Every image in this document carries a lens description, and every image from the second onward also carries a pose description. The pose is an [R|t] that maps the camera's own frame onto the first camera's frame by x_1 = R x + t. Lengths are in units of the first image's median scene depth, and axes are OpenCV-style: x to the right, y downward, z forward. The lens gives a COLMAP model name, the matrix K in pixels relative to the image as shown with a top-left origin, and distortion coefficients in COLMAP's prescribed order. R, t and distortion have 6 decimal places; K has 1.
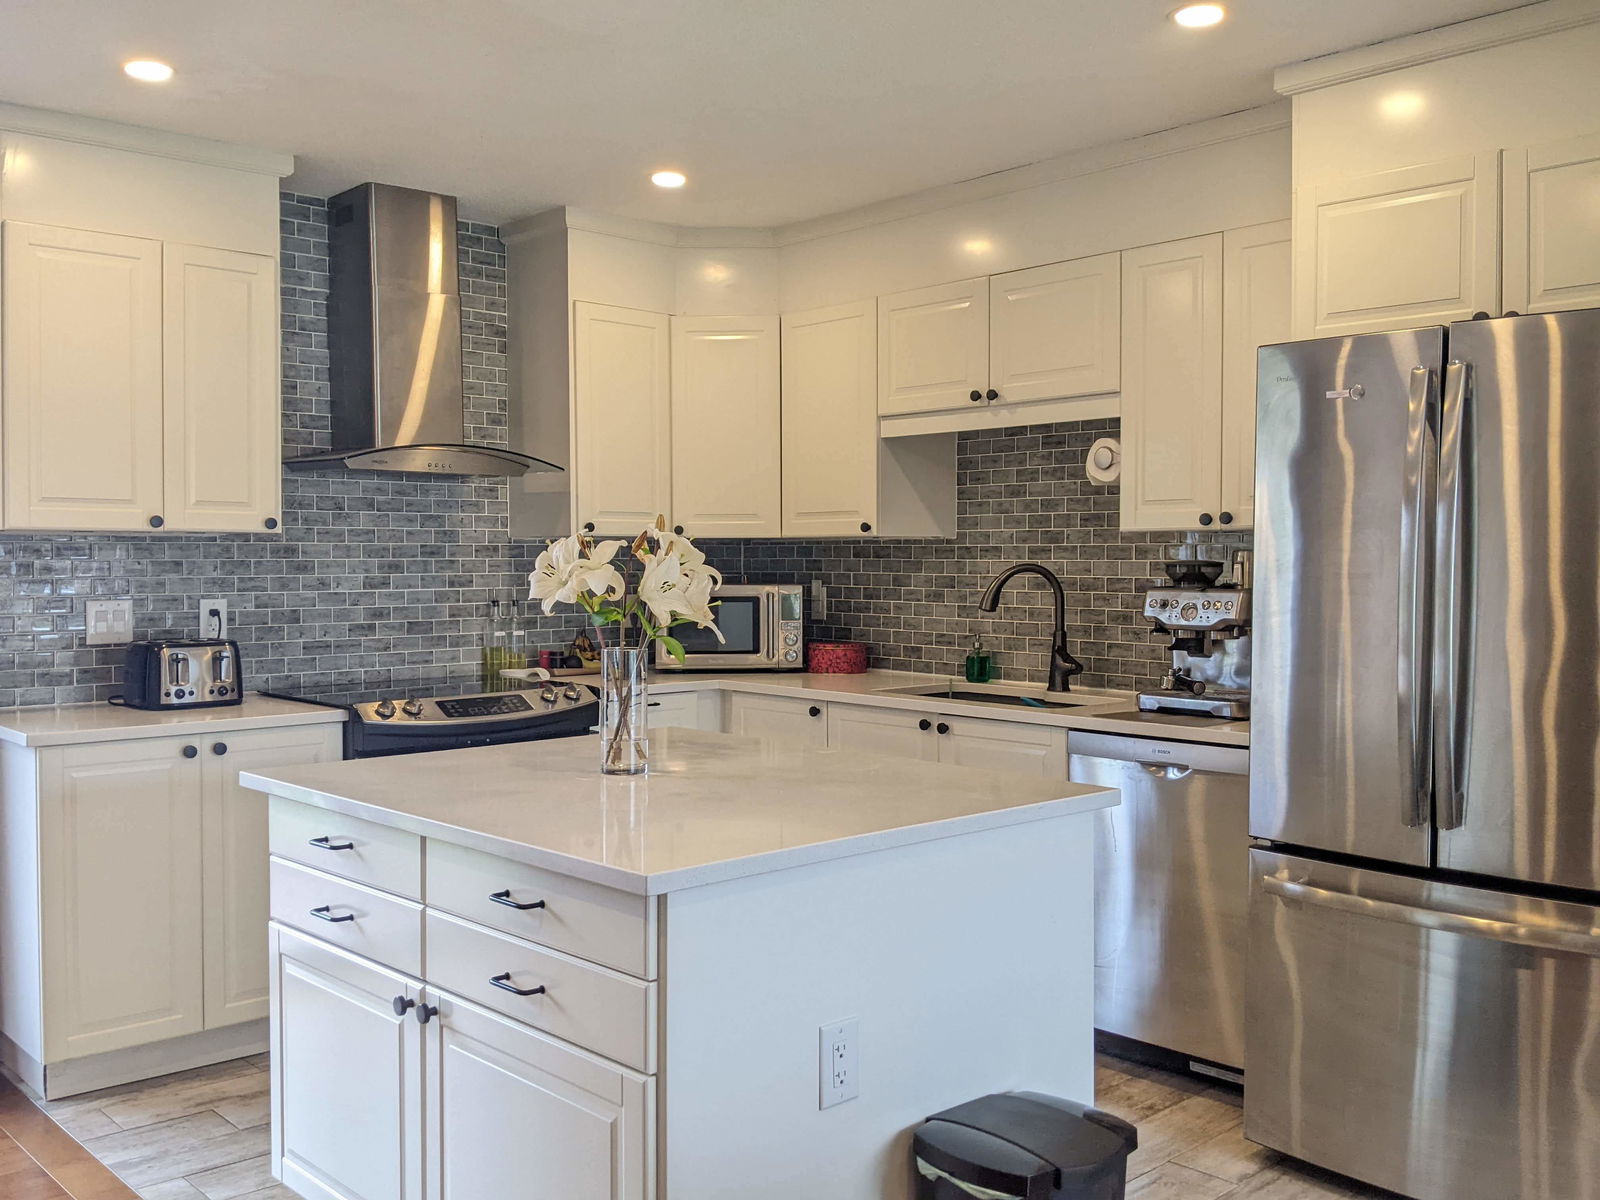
lens RADIAL K [[1506.0, 0, 800.0], [0, 1506.0, 600.0], [0, 0, 1]] dist [0.070667, 0.000193]
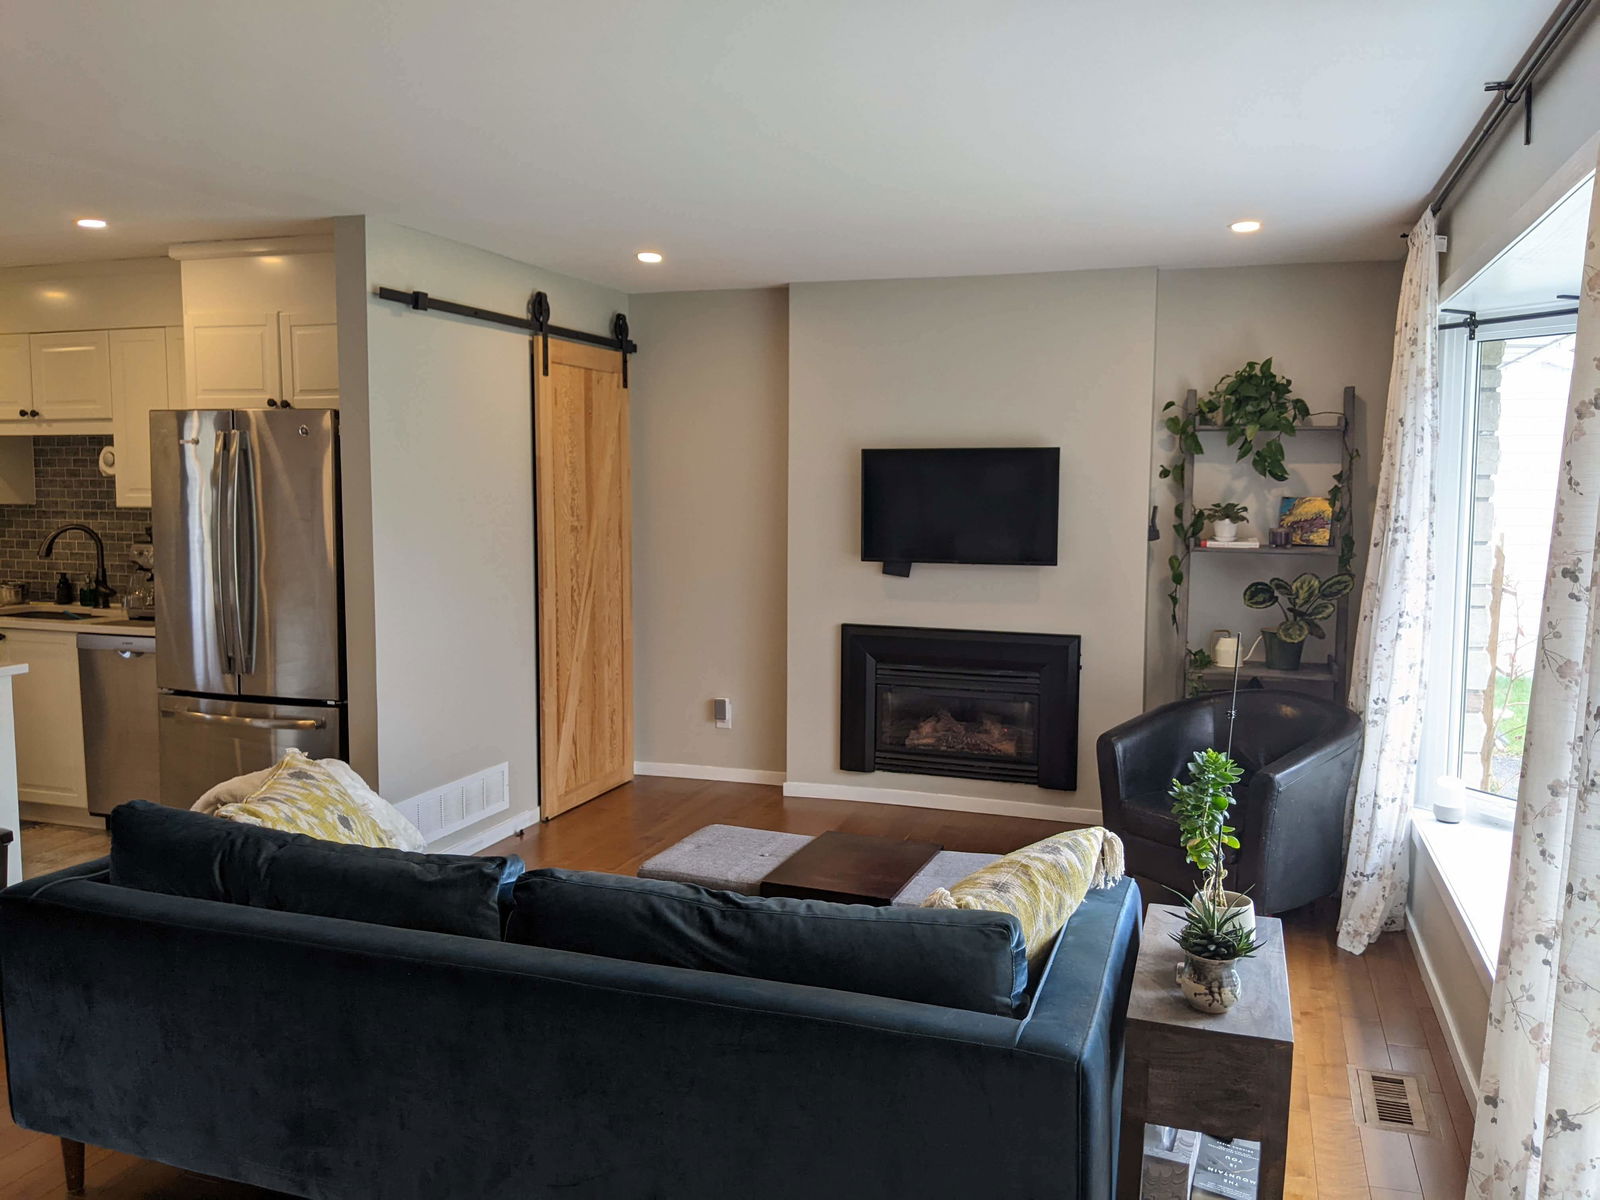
lens RADIAL K [[1298.7, 0, 800.0], [0, 1298.7, 600.0], [0, 0, 1]] dist [-0.011866, -0.008279]
pose [[0.879350, -0.037600, 0.474689, 0.181051], [0.007405, 0.997837, 0.065320, -0.028829], [-0.476118, -0.053924, 0.877727, -0.504729]]
